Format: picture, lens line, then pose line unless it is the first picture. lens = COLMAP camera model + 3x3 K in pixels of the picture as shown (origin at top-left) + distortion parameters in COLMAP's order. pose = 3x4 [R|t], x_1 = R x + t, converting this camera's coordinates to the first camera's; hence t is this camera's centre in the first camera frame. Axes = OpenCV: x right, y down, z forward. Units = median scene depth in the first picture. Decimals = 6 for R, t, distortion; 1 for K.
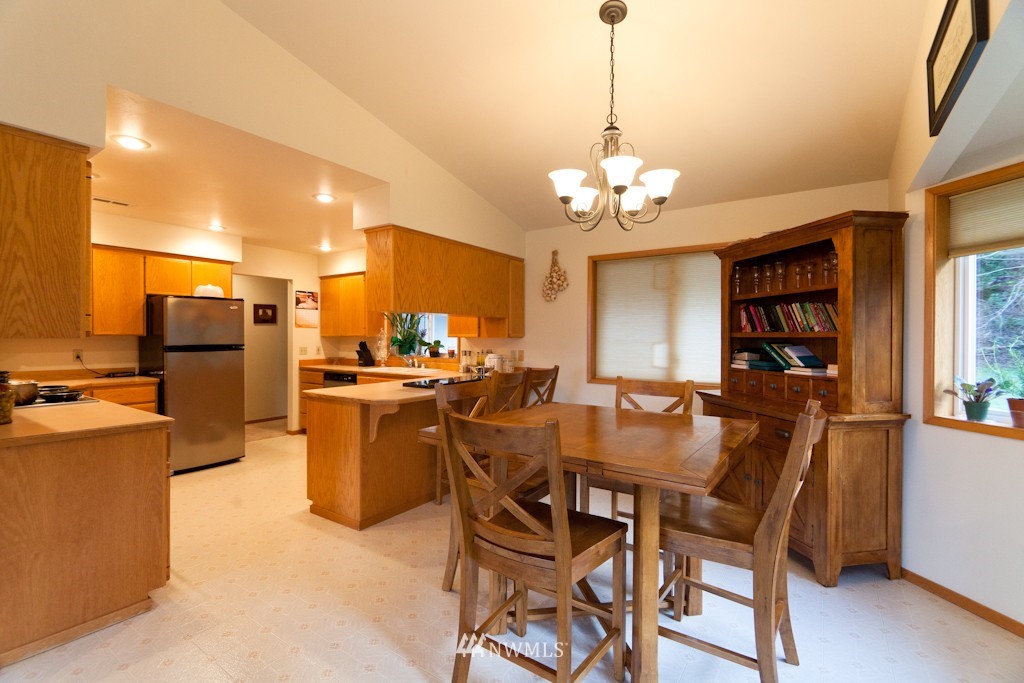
lens RADIAL K [[453.7, 0, 513.7], [0, 453.7, 340.3], [0, 0, 1]] dist [-0.004226, -0.001243]
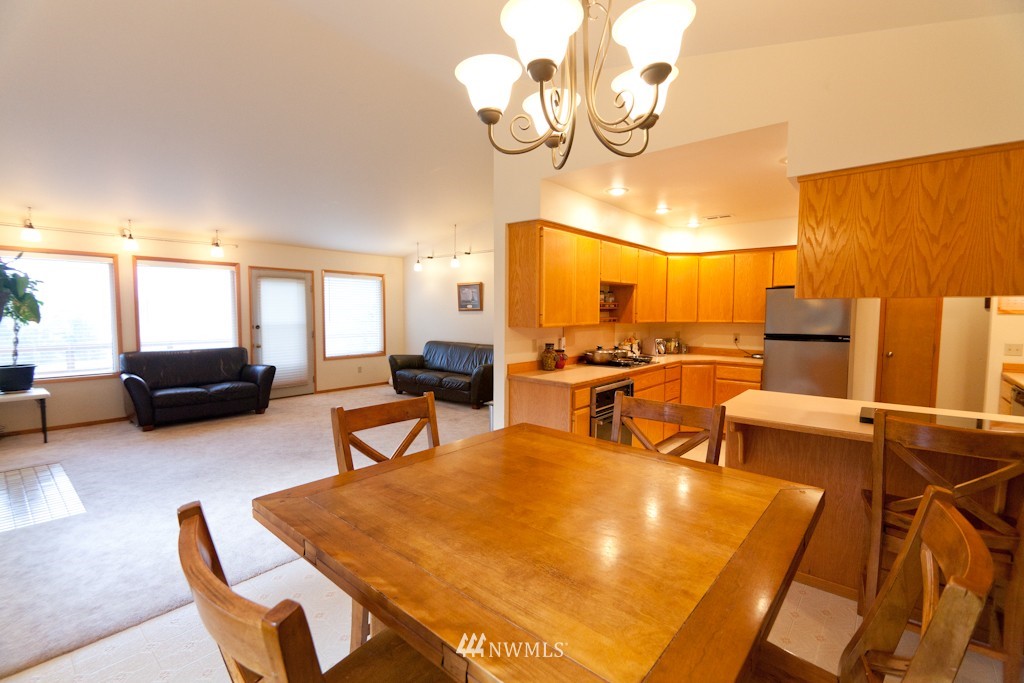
lens RADIAL K [[453.7, 0, 505.9], [0, 453.7, 333.4], [0, 0, 1]] dist [-0.004226, -0.001243]
pose [[-0.142619, 0.044029, -0.988798, 0.518495], [-0.011714, 0.998865, 0.046167, -0.040868], [0.989708, 0.018167, -0.141941, 0.673051]]
